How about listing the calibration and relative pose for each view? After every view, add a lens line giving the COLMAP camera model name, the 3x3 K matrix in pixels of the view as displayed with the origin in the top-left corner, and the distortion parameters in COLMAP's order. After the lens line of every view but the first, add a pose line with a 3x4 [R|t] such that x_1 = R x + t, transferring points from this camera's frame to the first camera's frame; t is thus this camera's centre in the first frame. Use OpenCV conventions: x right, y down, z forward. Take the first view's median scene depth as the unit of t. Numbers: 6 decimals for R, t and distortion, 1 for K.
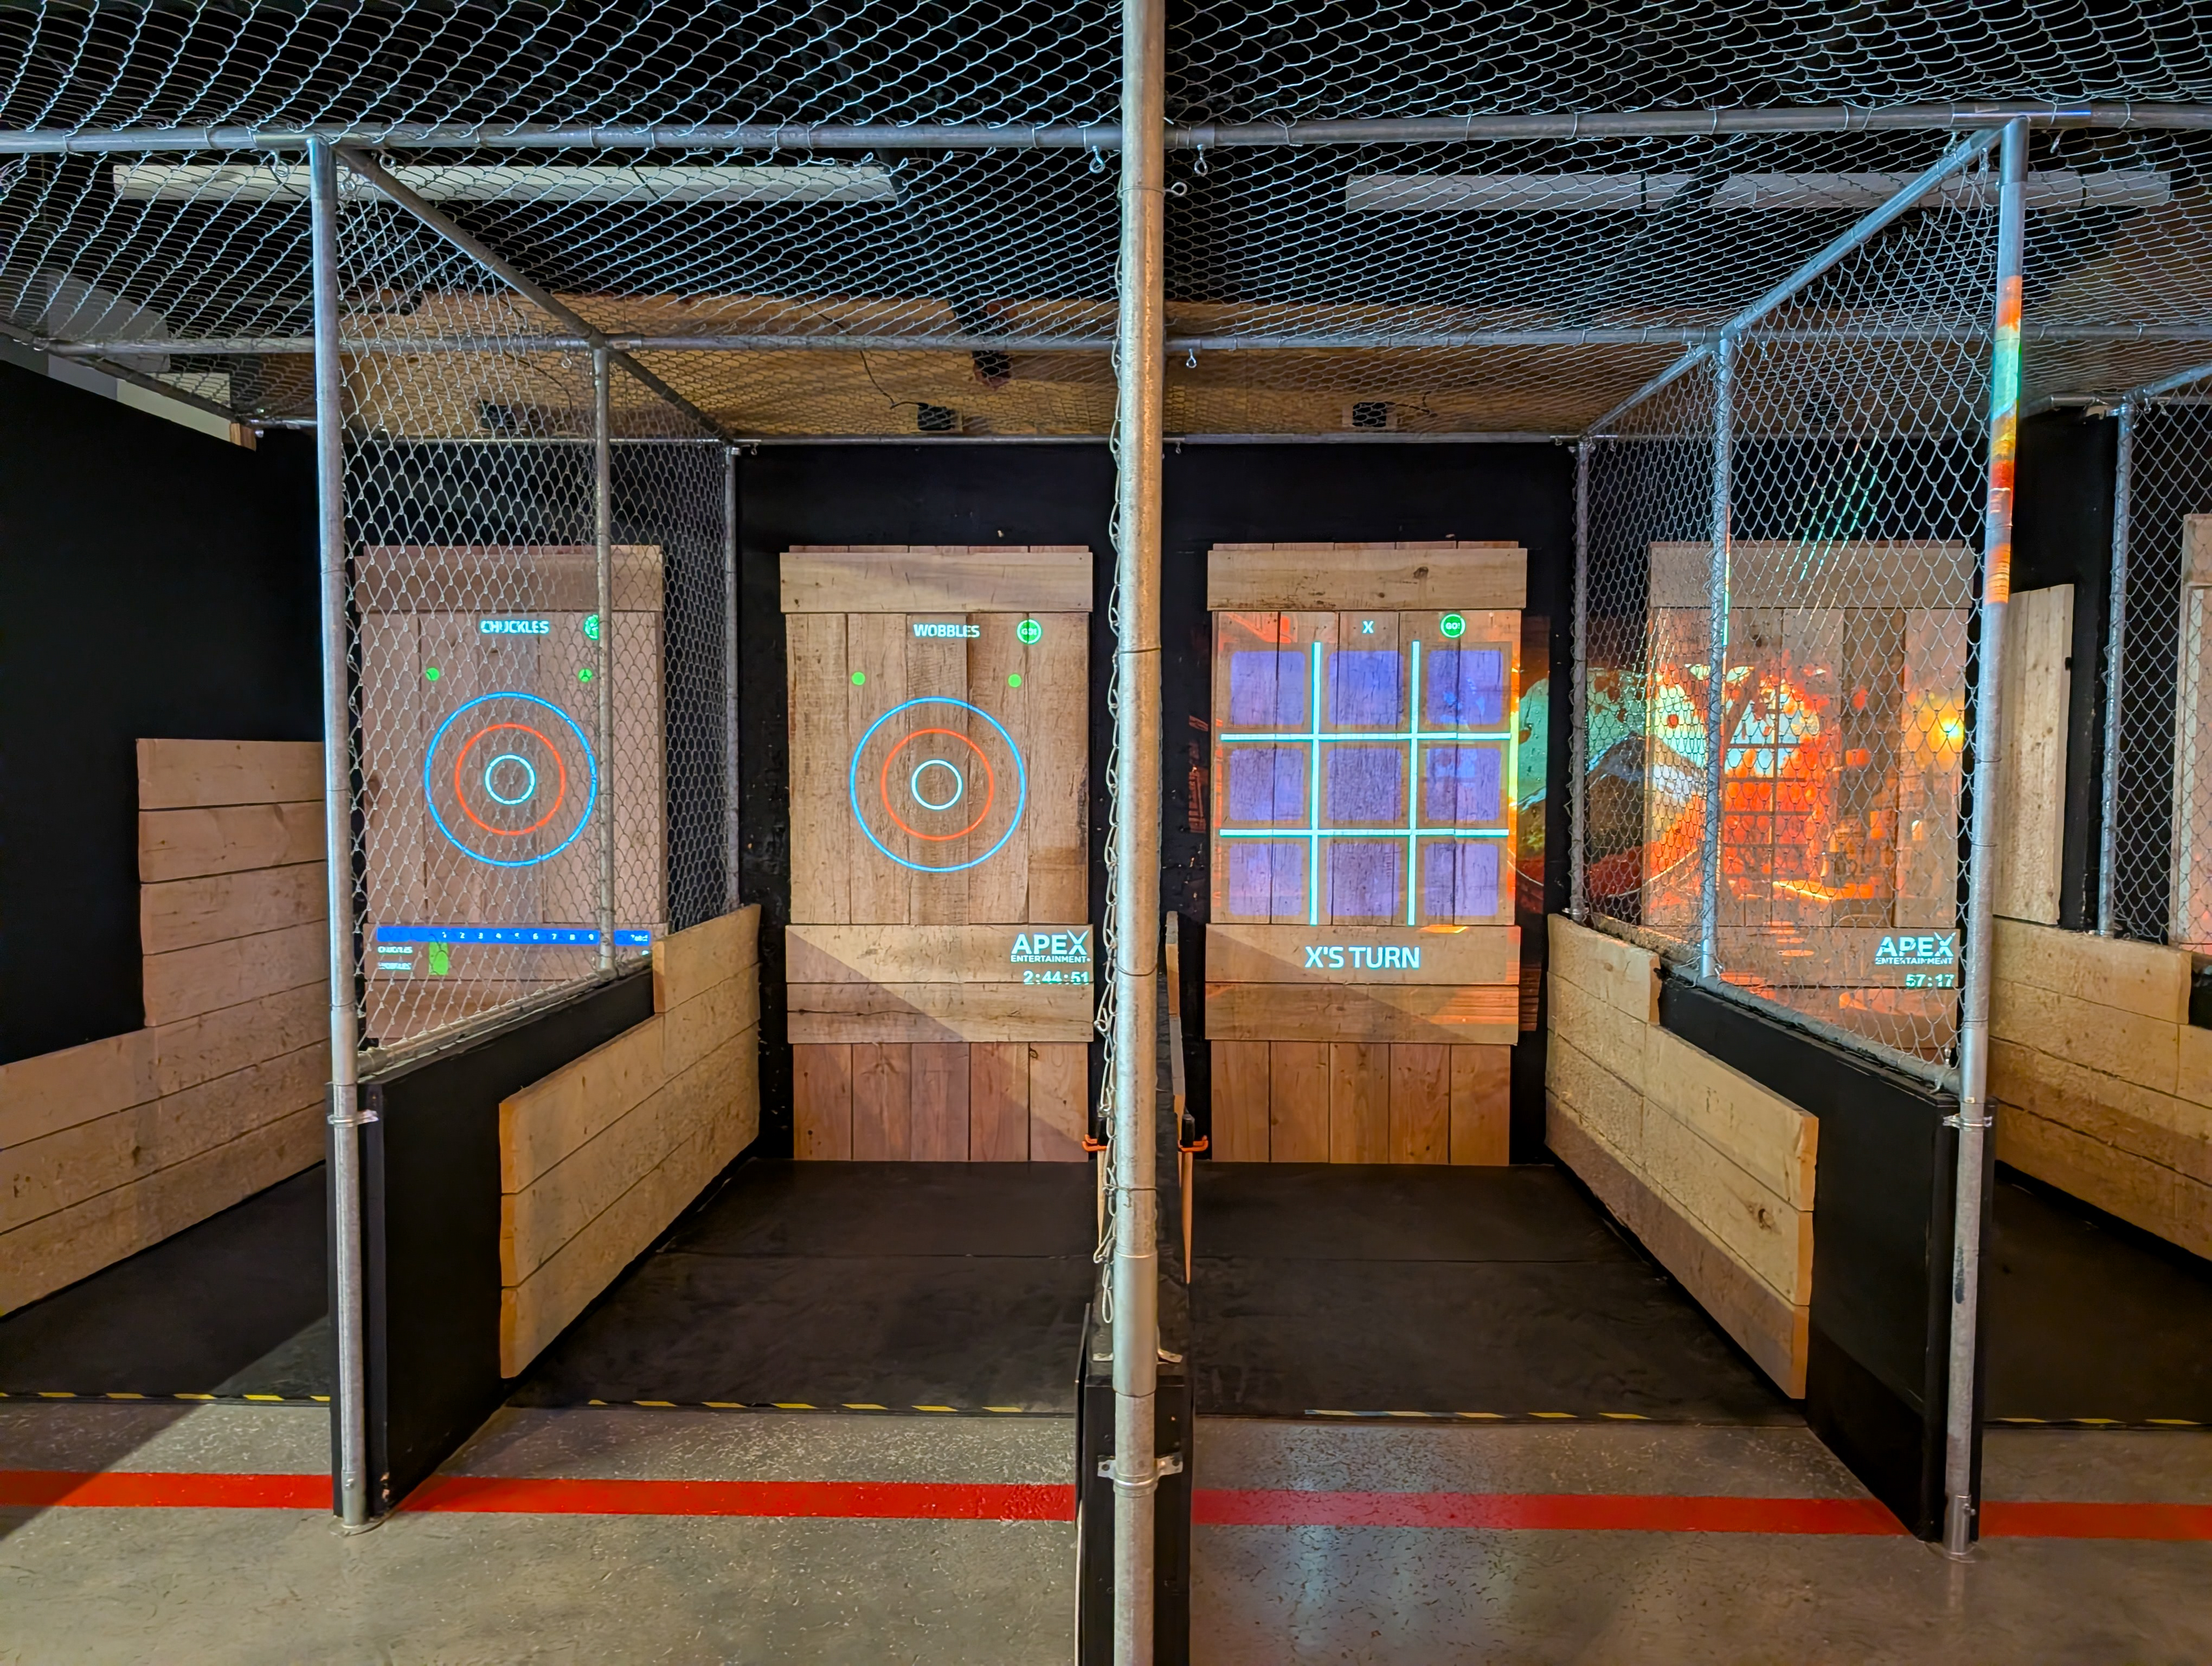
lens RADIAL K [[1562.3, 0, 1076.8], [0, 1562.3, 841.5], [0, 0, 1]] dist [0.106201, -0.118129]
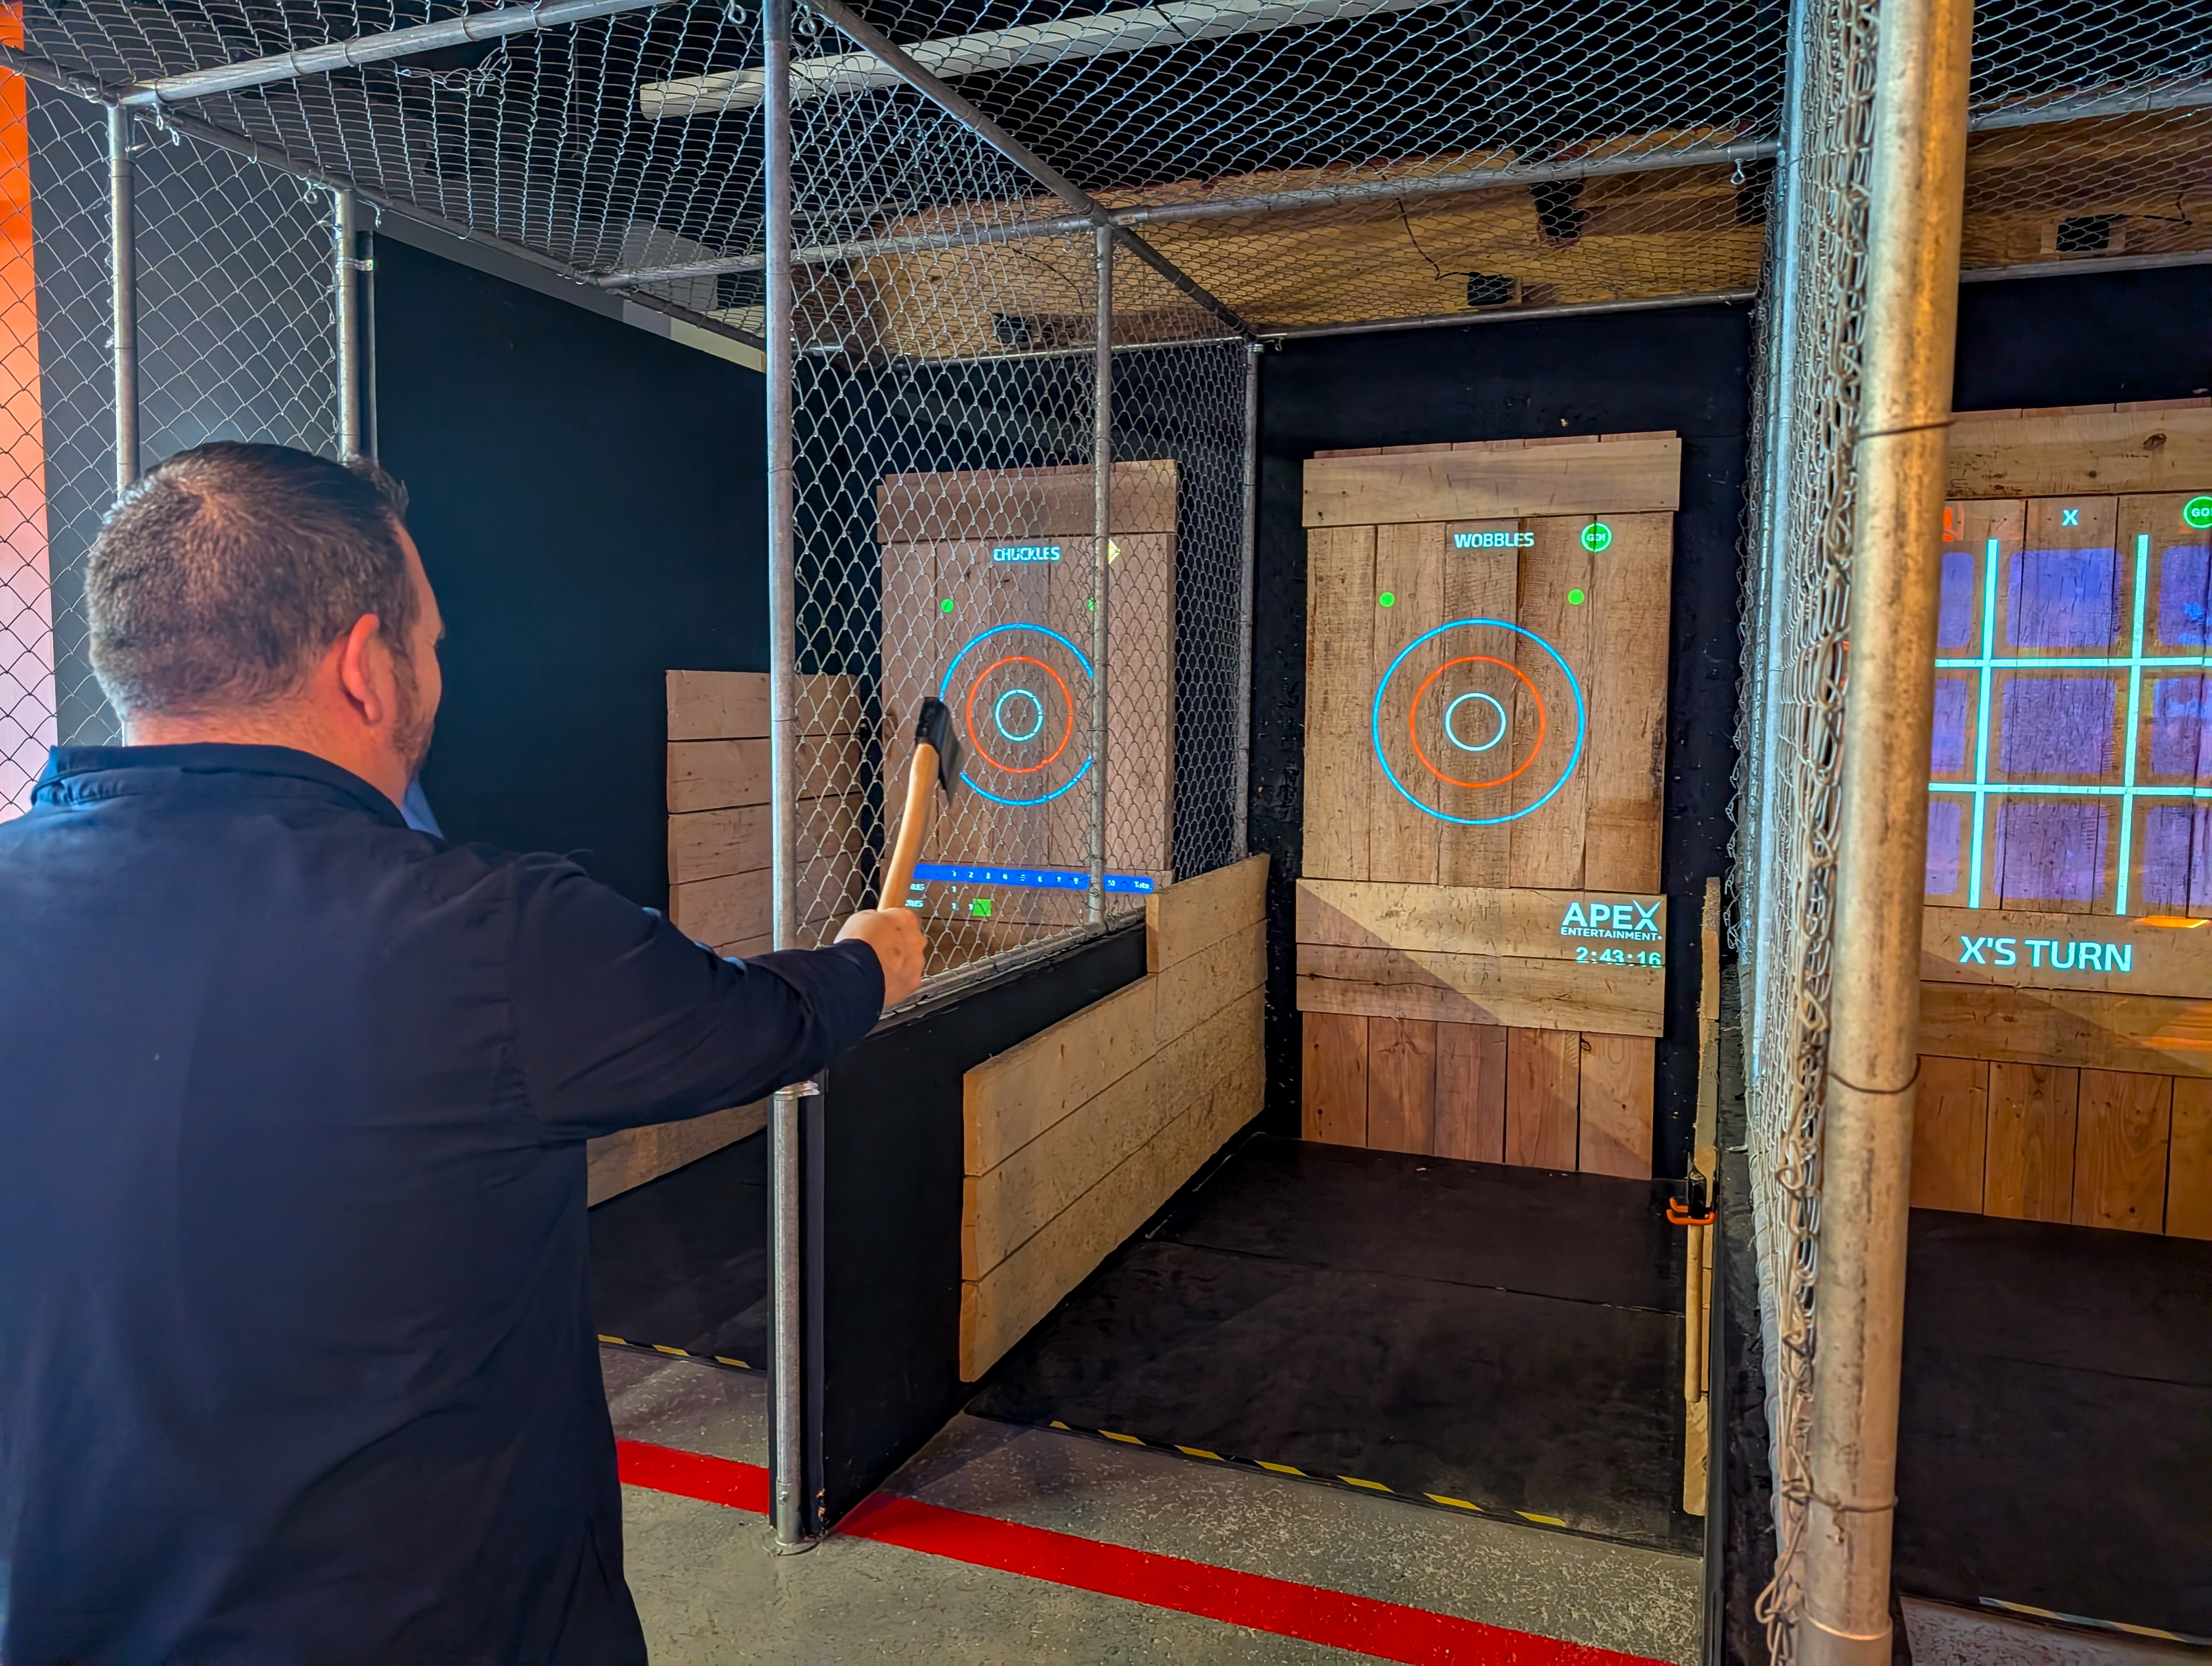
lens RADIAL K [[1528.6, 0, 1098.8], [0, 1528.6, 827.5], [0, 0, 1]] dist [0.043584, -0.057998]
pose [[0.945767, 0.030559, -0.323407, -0.012258], [-0.020821, 0.999221, 0.033528, -0.002883], [0.324179, -0.024976, 0.945666, 0.146267]]
